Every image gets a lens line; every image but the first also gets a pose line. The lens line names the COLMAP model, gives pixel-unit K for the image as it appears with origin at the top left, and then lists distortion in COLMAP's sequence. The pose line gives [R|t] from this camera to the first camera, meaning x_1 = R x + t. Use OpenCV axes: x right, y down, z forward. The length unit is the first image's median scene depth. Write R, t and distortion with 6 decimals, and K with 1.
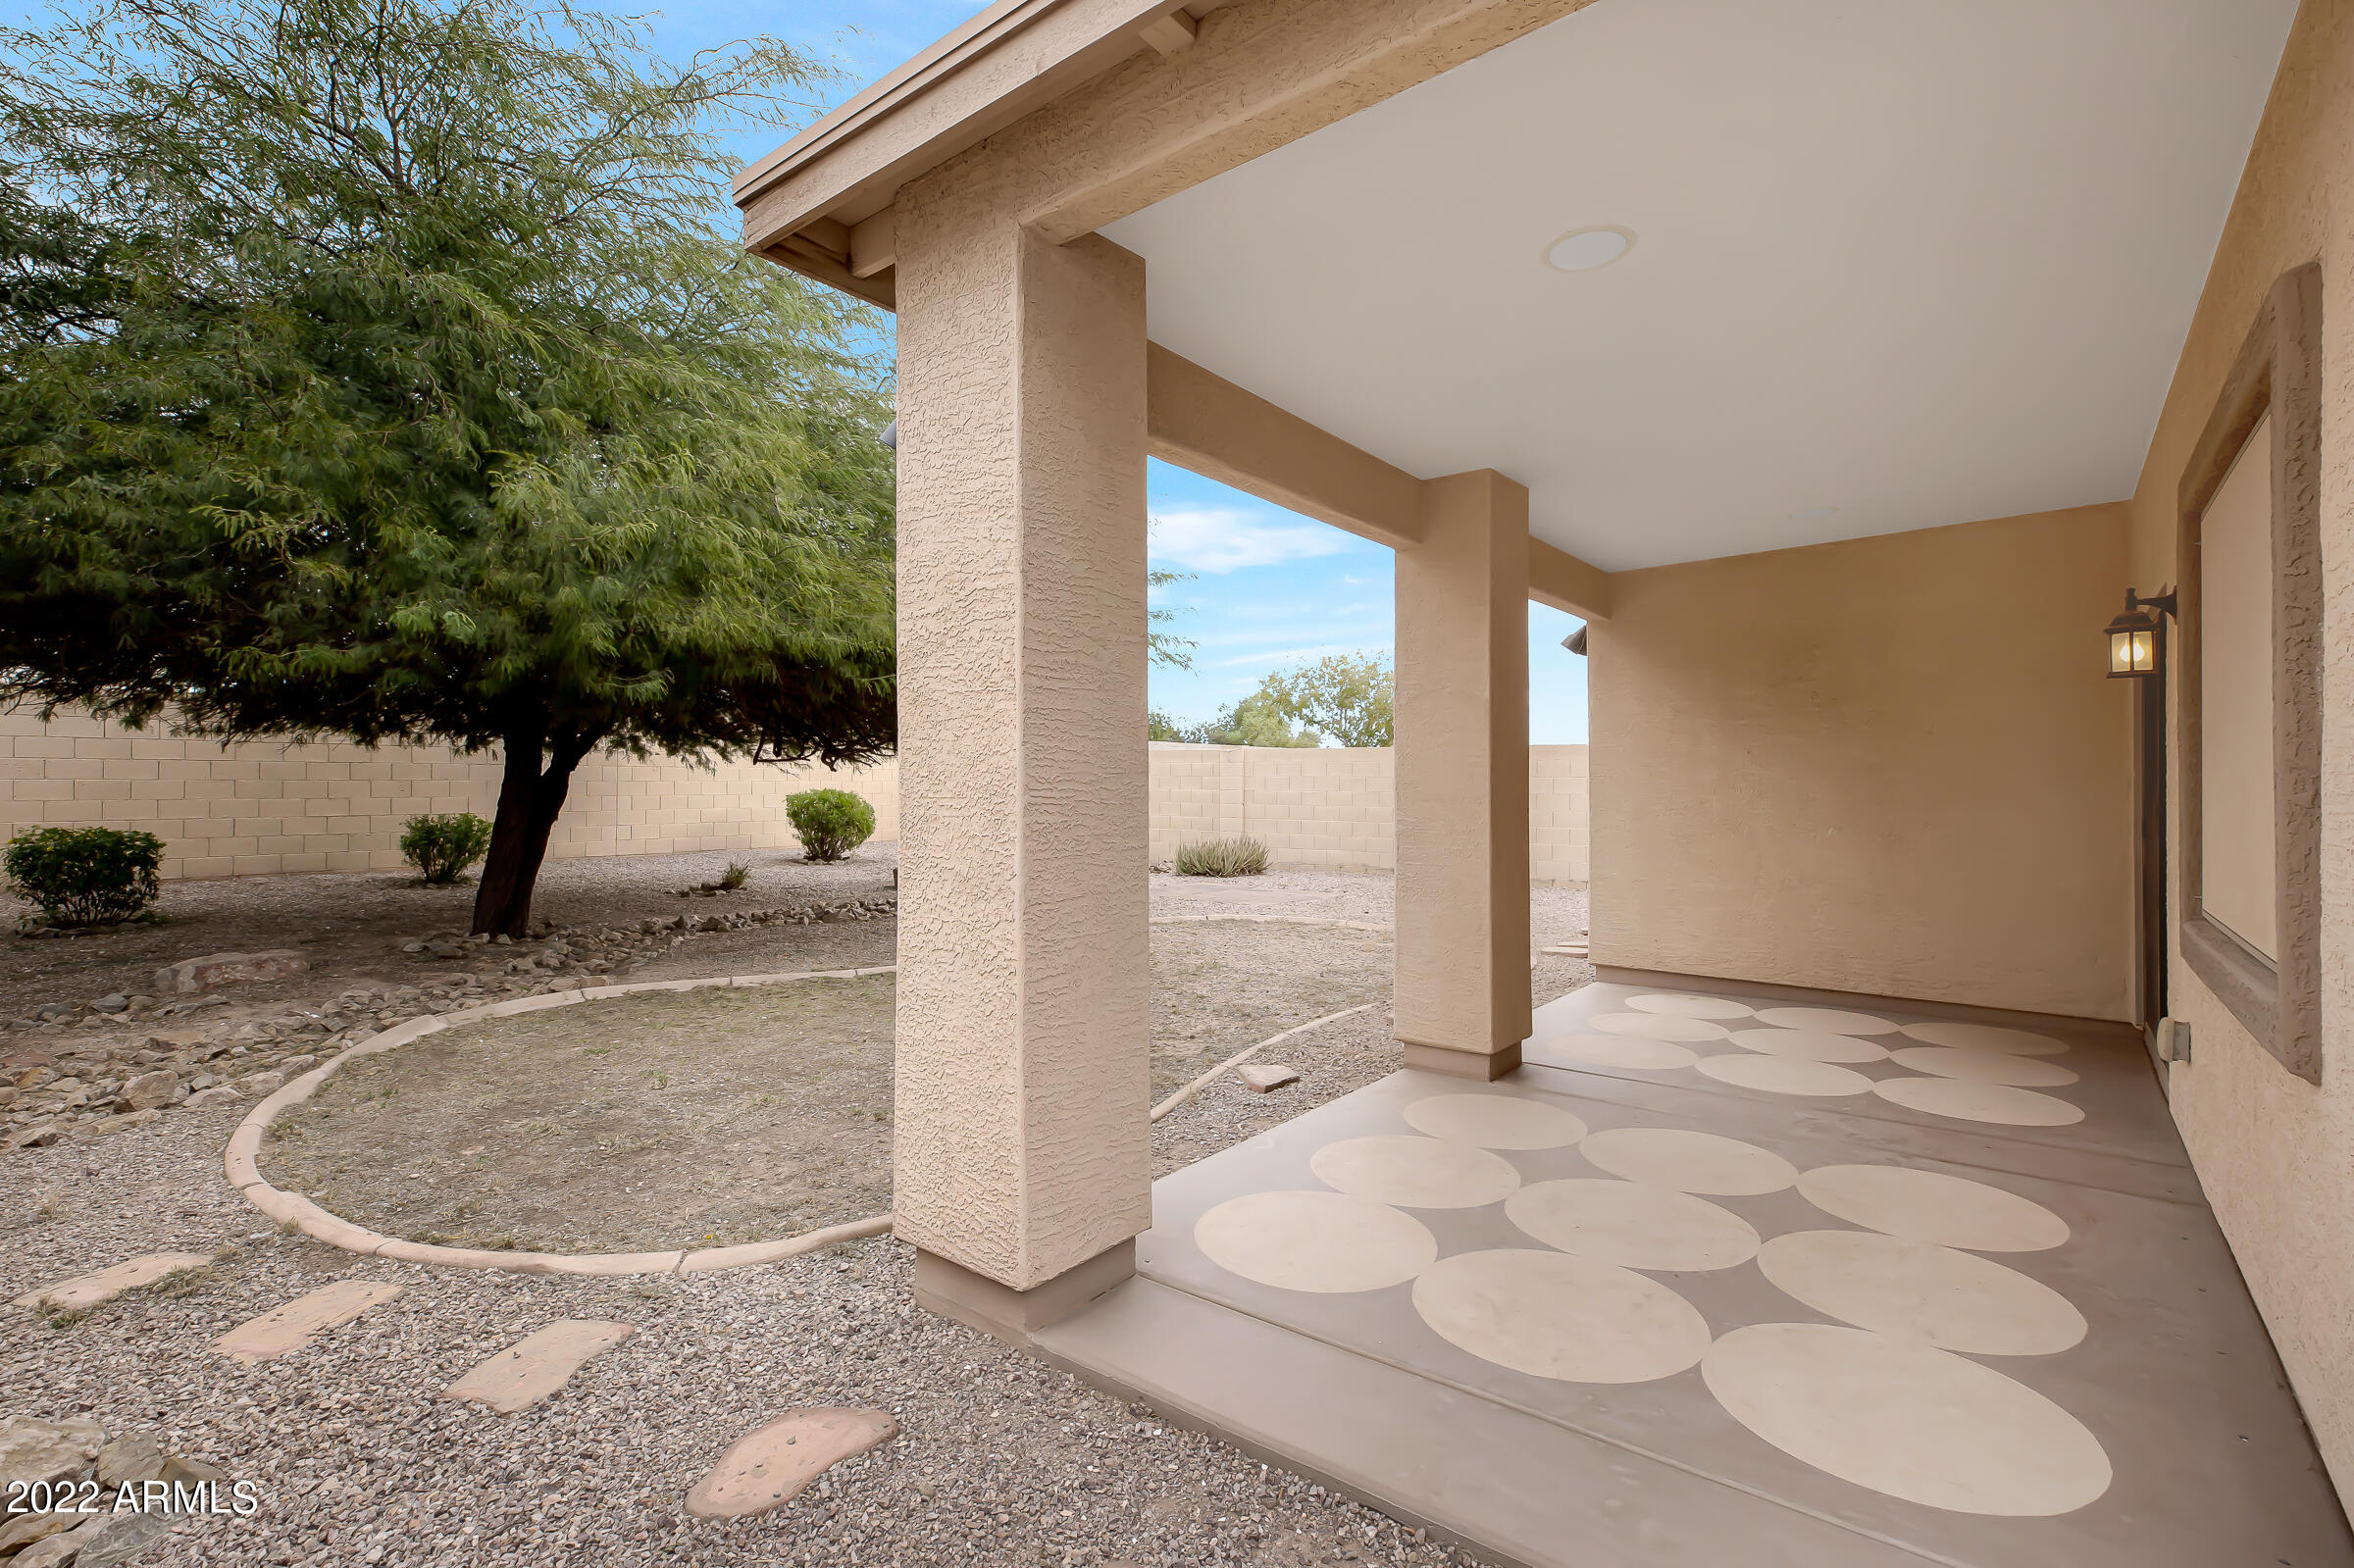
lens RADIAL K [[1078.3, 0, 1175.3], [0, 1078.3, 781.5], [0, 0, 1]] dist [0.018409, 0.000190]
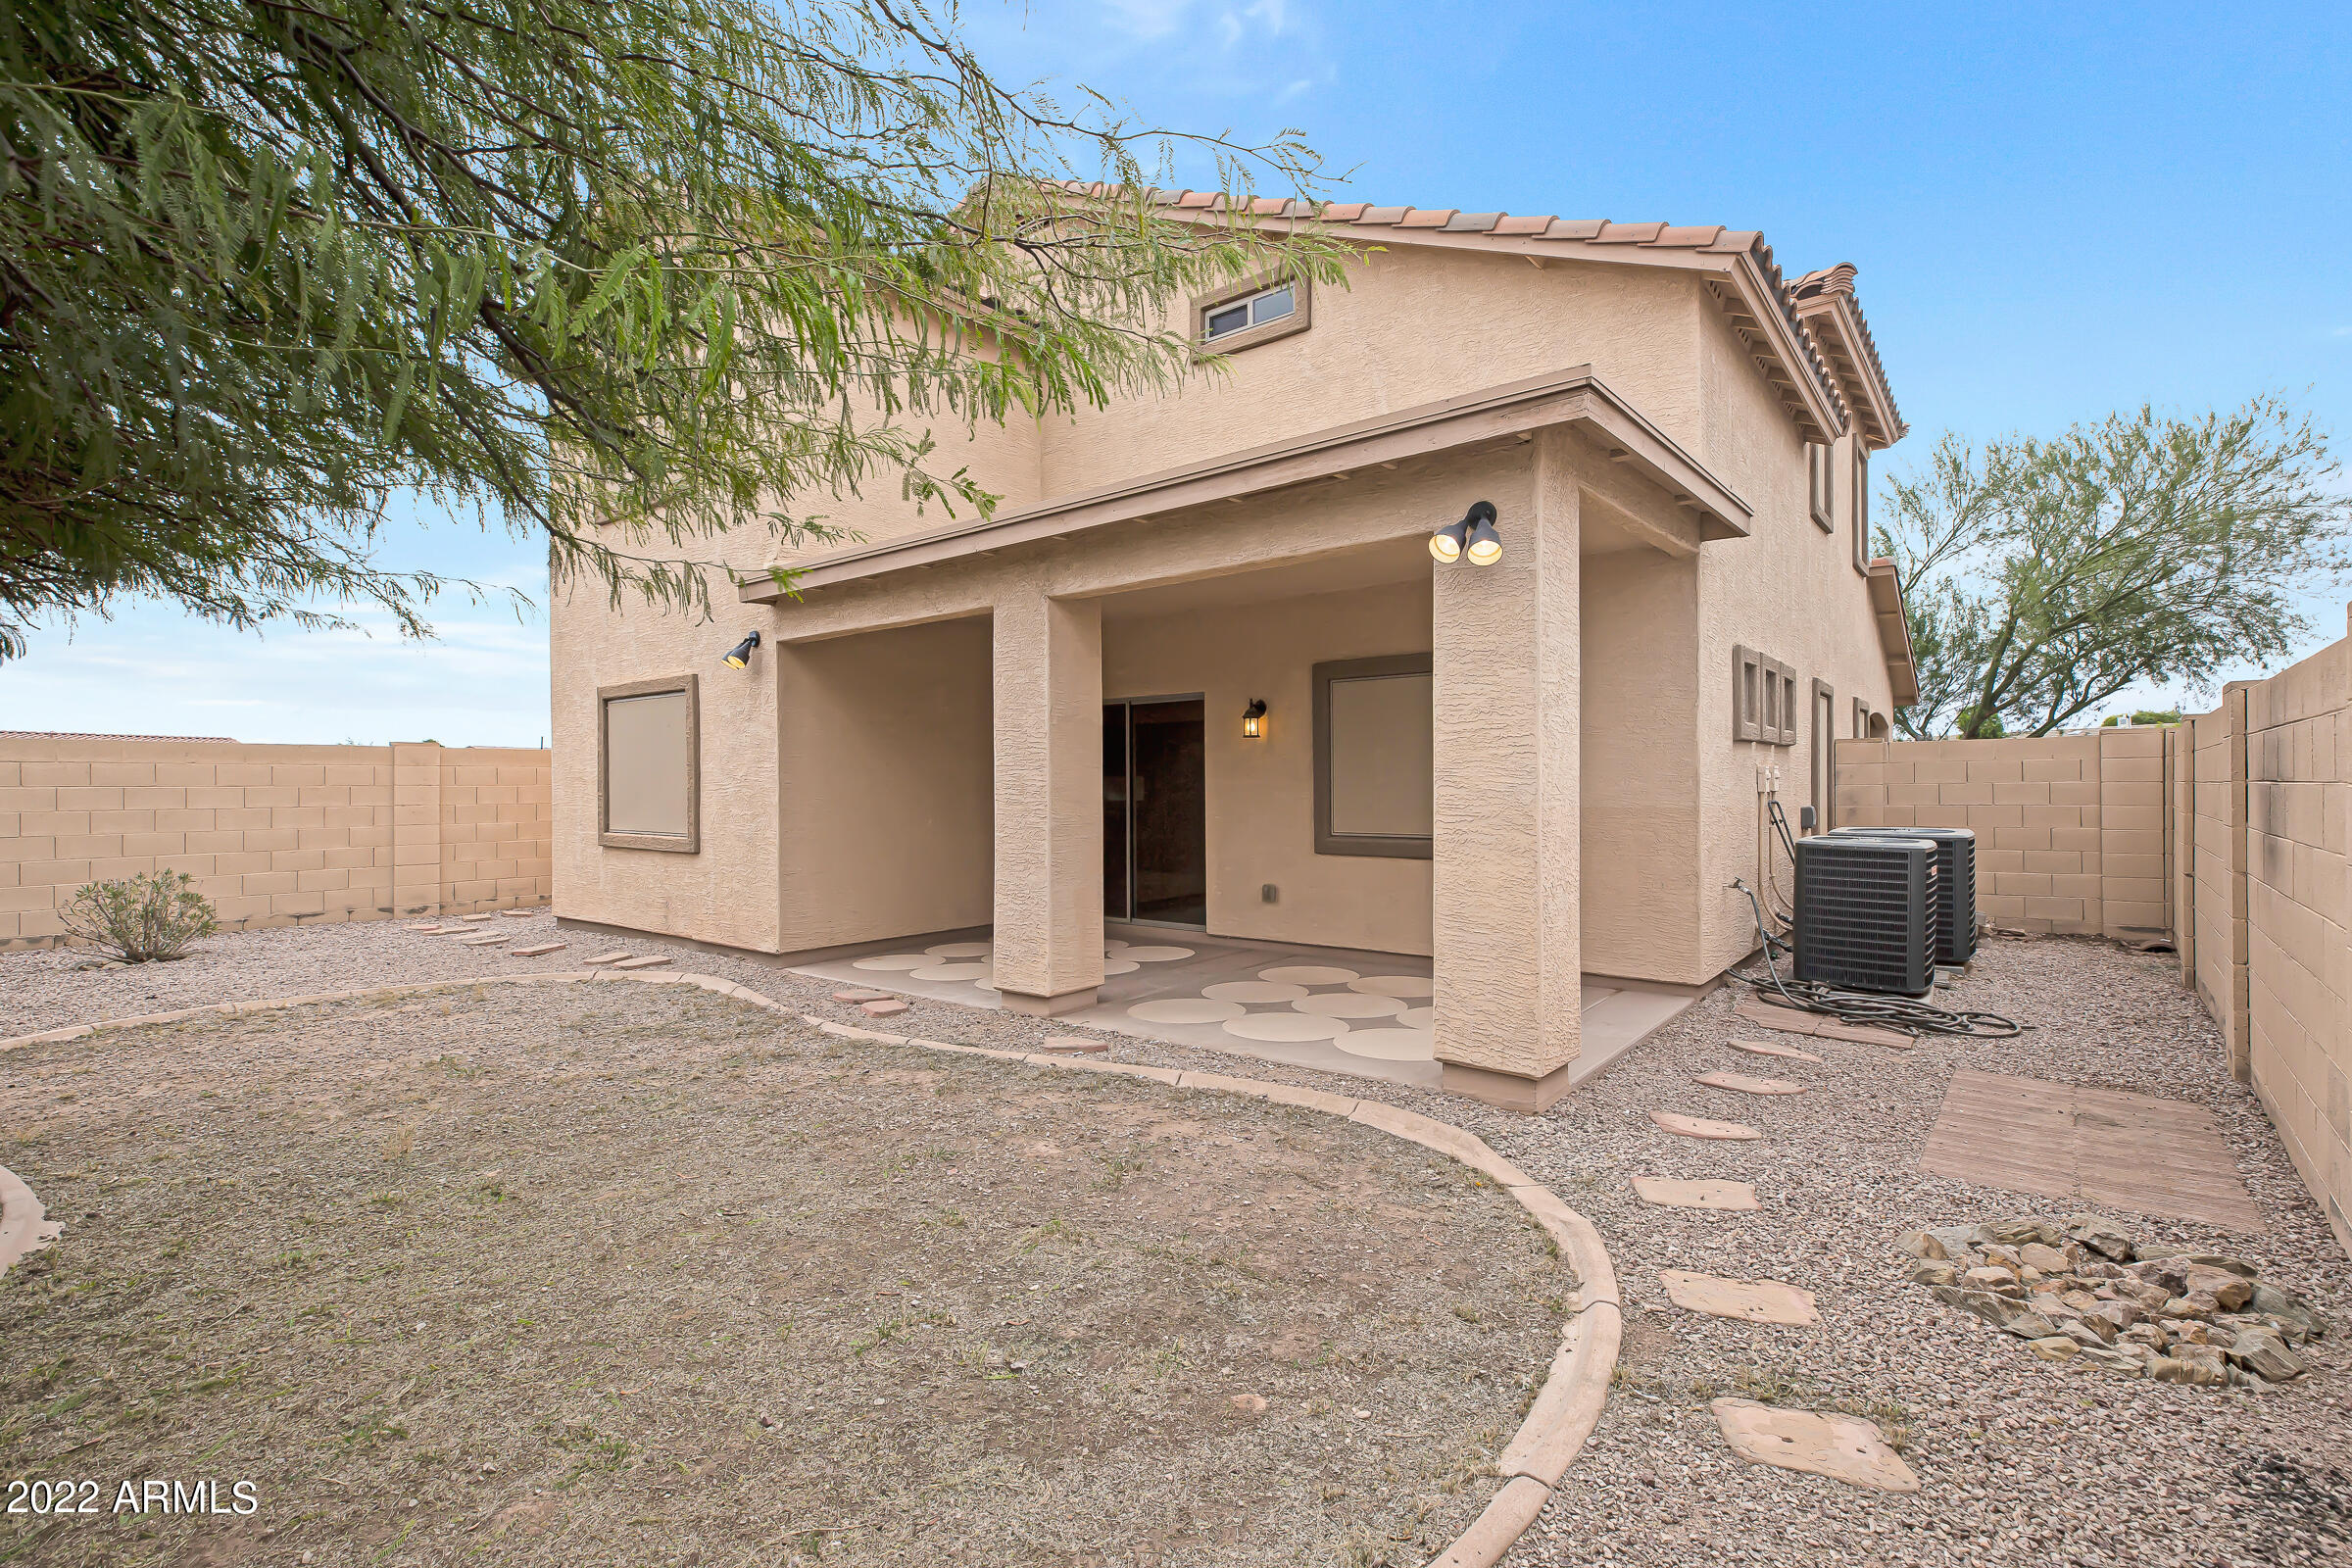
lens RADIAL K [[1077.5, 0, 1173.1], [0, 1077.5, 782.5], [0, 0, 1]] dist [0.018409, 0.000190]
pose [[0.011451, -0.001170, 0.999934, -1.631743], [0.004201, 0.999991, 0.001122, -0.005671], [-0.999926, 0.004187, 0.011456, 1.357105]]
